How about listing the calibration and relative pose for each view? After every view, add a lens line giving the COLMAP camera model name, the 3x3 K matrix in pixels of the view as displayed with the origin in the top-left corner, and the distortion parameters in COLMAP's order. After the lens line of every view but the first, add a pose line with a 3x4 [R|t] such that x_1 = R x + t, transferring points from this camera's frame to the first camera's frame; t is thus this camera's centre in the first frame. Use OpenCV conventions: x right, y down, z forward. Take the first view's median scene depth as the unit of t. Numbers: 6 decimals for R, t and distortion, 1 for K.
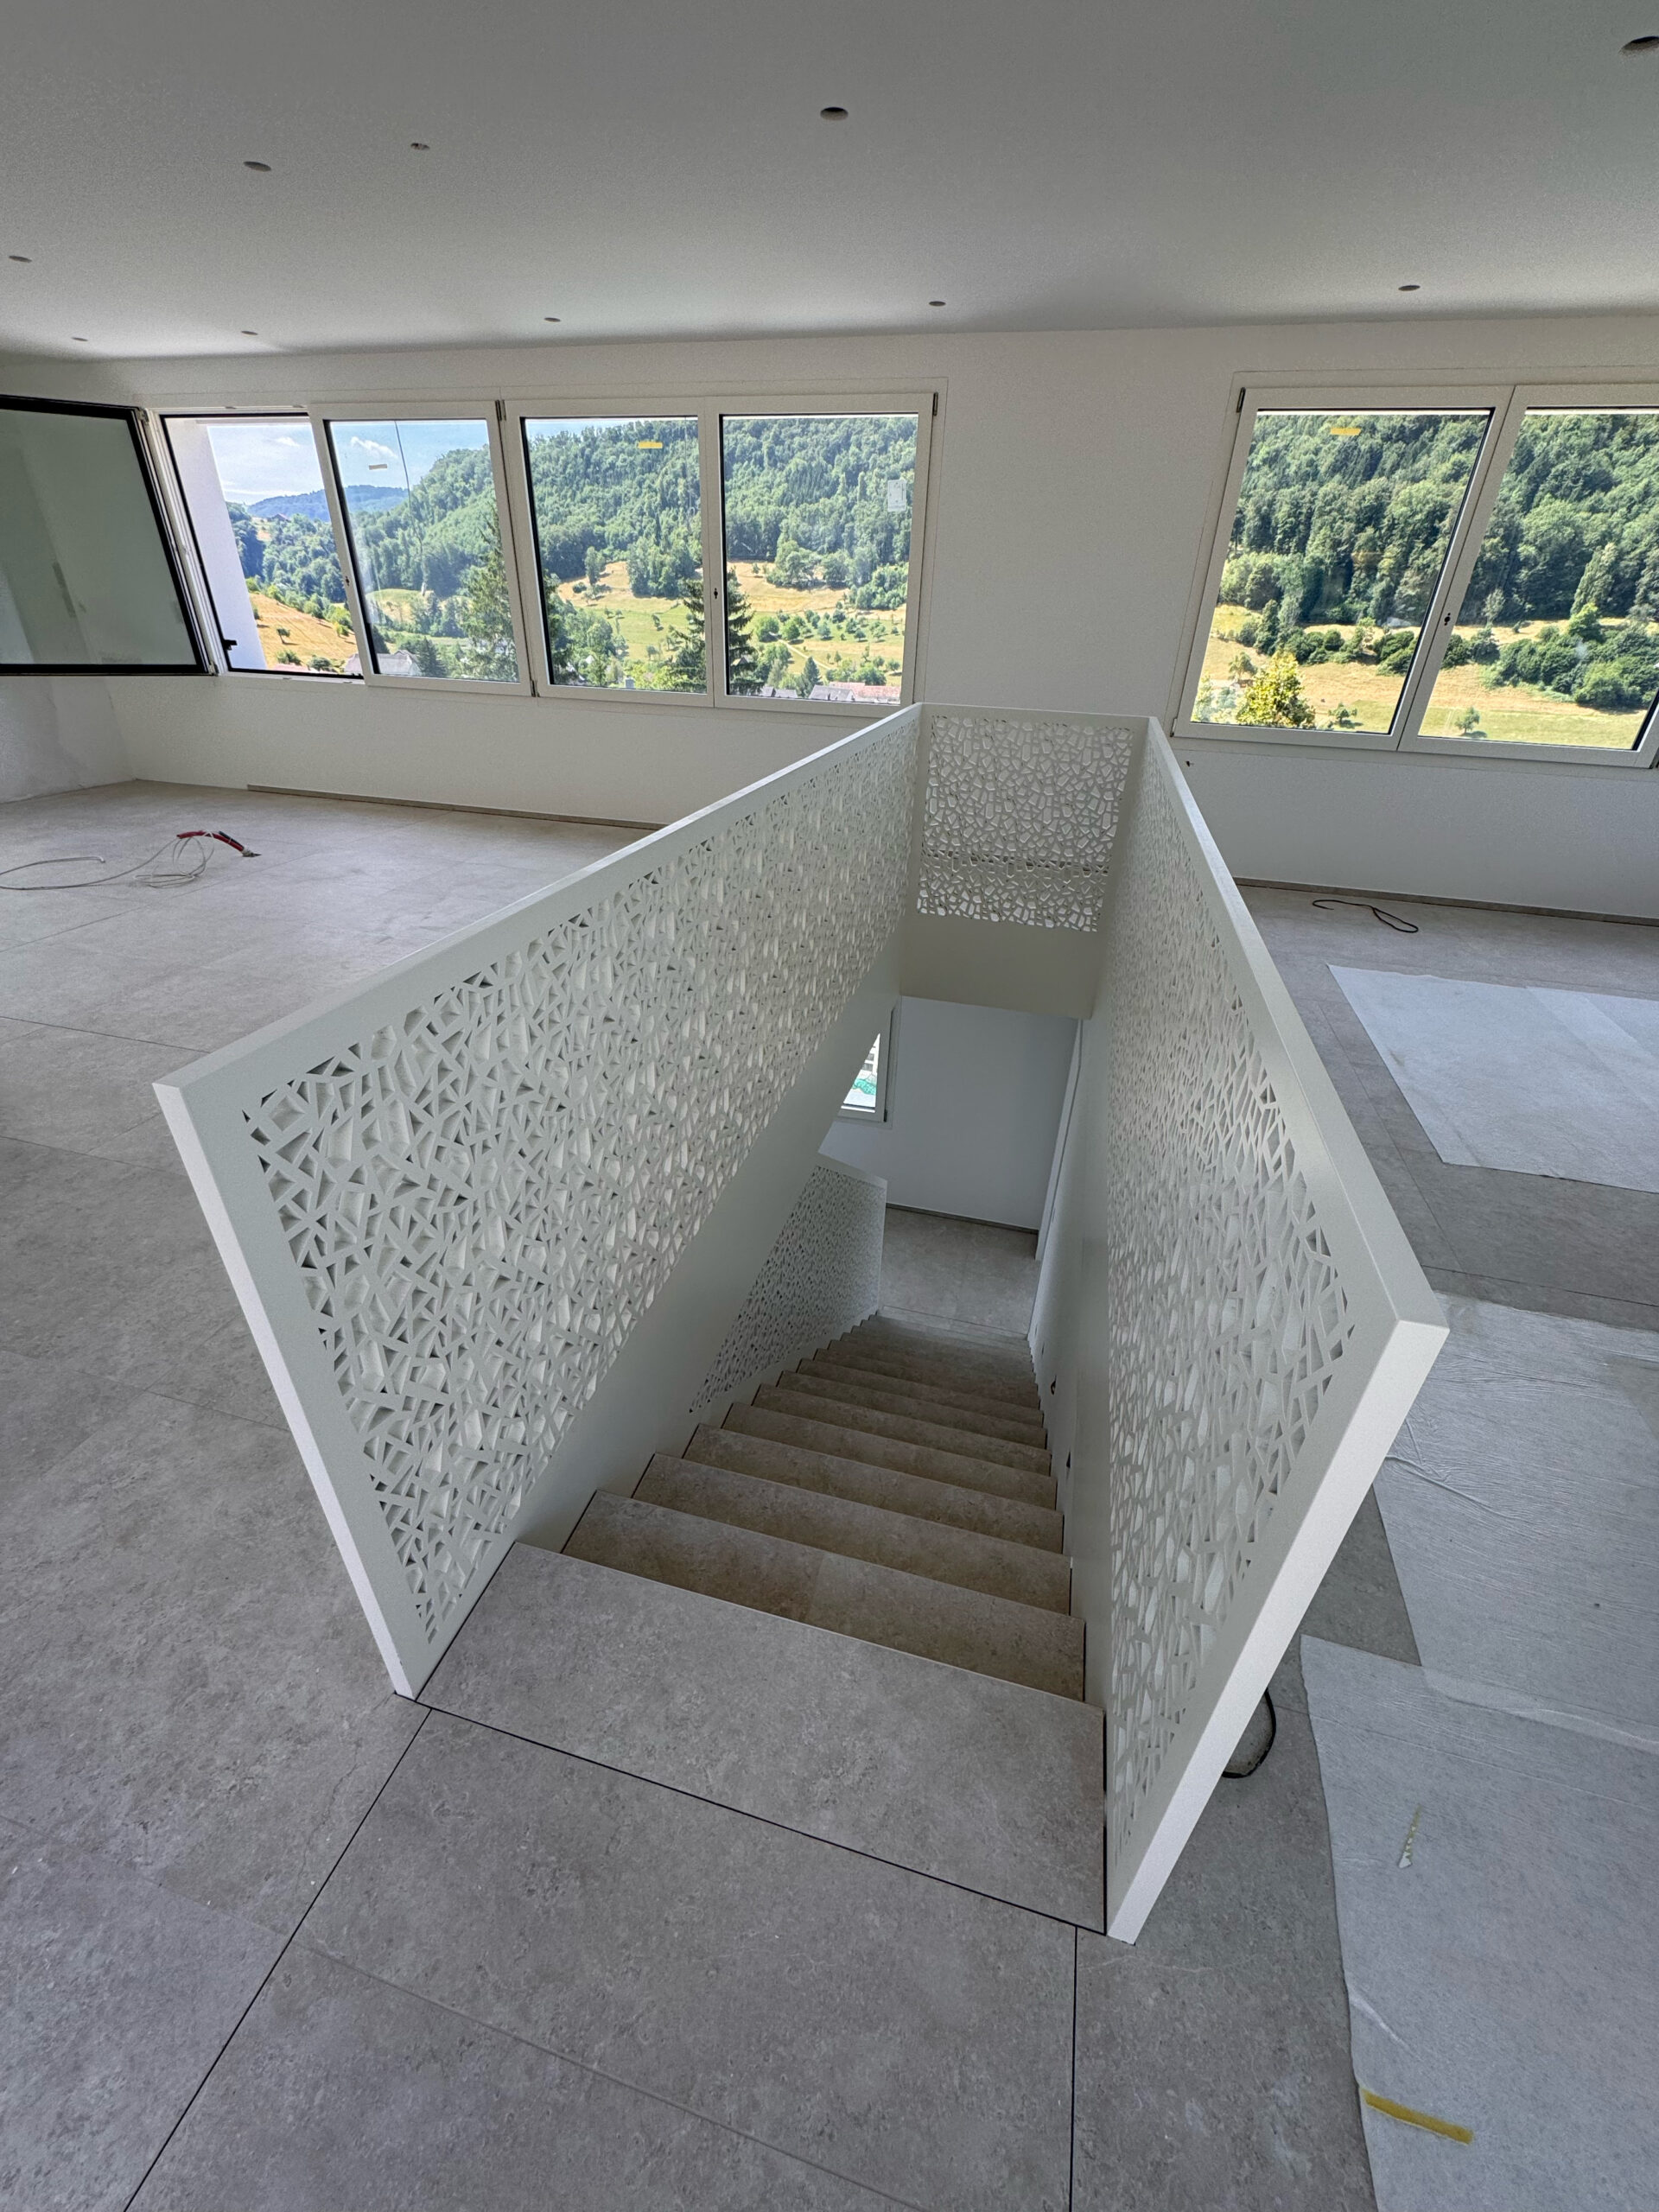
lens RADIAL K [[890.9, 0, 828.3], [0, 890.9, 1103.5], [0, 0, 1]] dist [-0.003573, -0.000549]
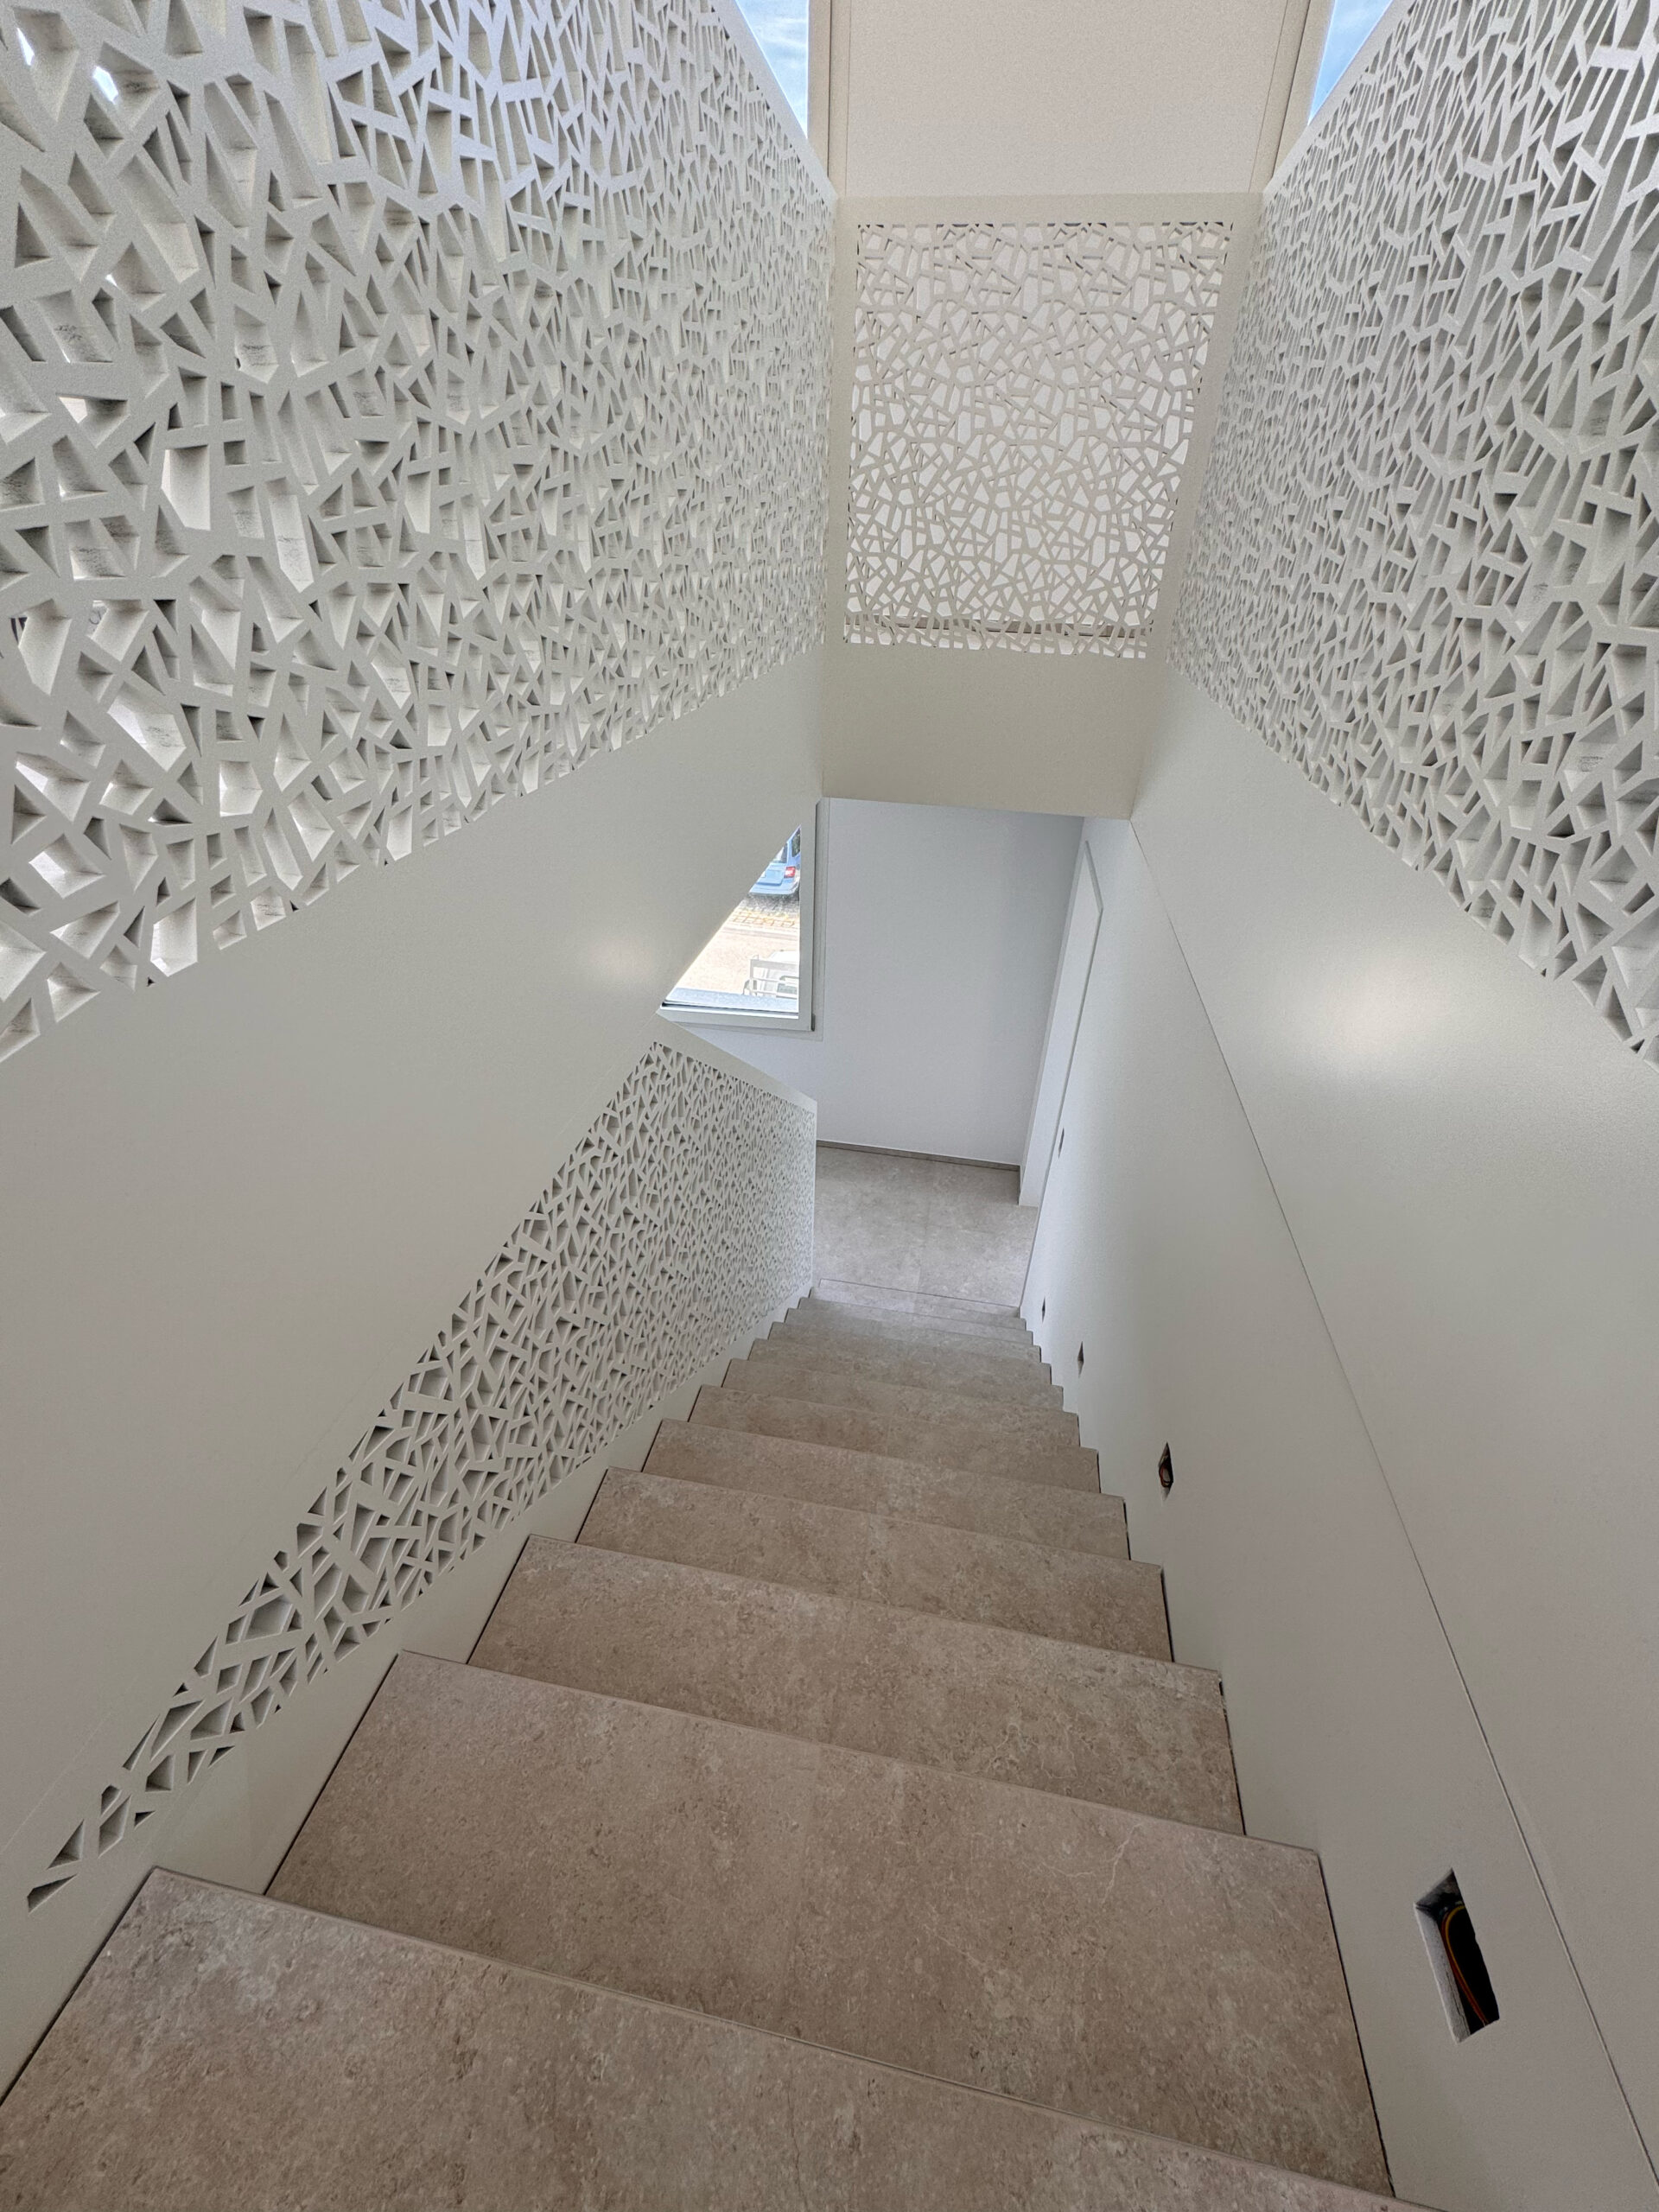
lens RADIAL K [[890.9, 0, 828.1], [0, 890.9, 1102.3], [0, 0, 1]] dist [-0.003573, -0.000549]
pose [[0.996260, -0.046827, 0.072618, 0.024785], [0.042855, 0.997548, 0.055323, 0.046851], [-0.075030, -0.052004, 0.995824, 0.309101]]
